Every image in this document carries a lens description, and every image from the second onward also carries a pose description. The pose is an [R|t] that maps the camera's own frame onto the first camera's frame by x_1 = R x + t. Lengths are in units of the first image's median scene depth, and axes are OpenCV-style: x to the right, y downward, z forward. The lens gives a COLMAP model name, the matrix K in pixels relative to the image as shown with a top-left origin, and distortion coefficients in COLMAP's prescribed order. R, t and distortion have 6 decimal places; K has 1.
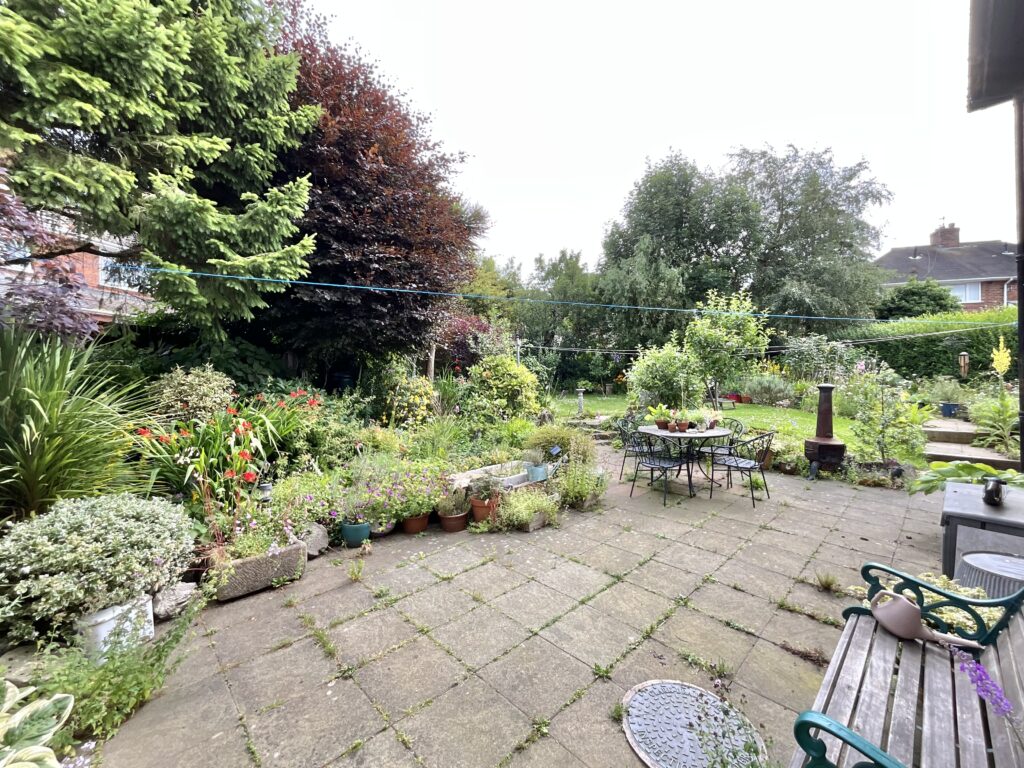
lens RADIAL K [[405.9, 0, 511.4], [0, 405.9, 388.9], [0, 0, 1]] dist [-0.000628, 0.000075]
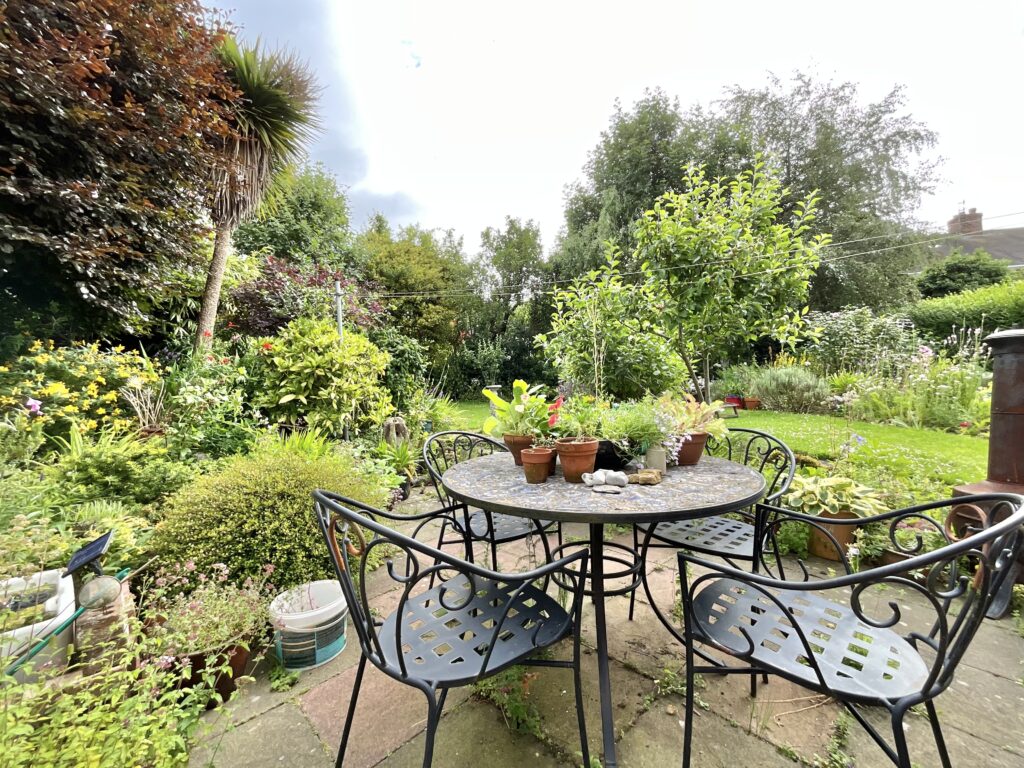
lens RADIAL K [[420.8, 0, 512.0], [0, 420.8, 384.0], [0, 0, 1]] dist [0.044487, -0.017095]
pose [[0.999498, -0.003467, 0.031502, 0.106226], [0.004839, 0.999038, -0.043594, 0.015815], [-0.031320, 0.043724, 0.998553, 0.207832]]
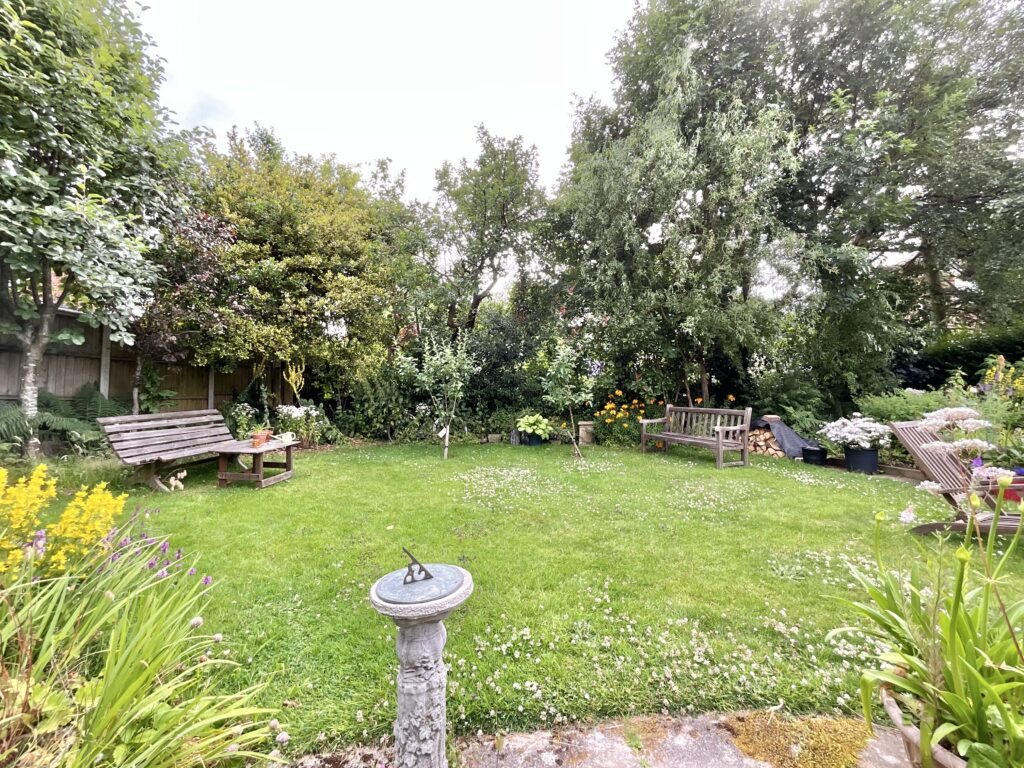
lens RADIAL K [[420.8, 0, 512.0], [0, 420.8, 384.0], [0, 0, 1]] dist [0.044487, -0.017095]
pose [[0.993040, 0.007022, 0.117567, 0.106406], [0.000574, 0.997921, -0.064451, -0.026544], [-0.117775, 0.064070, 0.990971, 0.560352]]
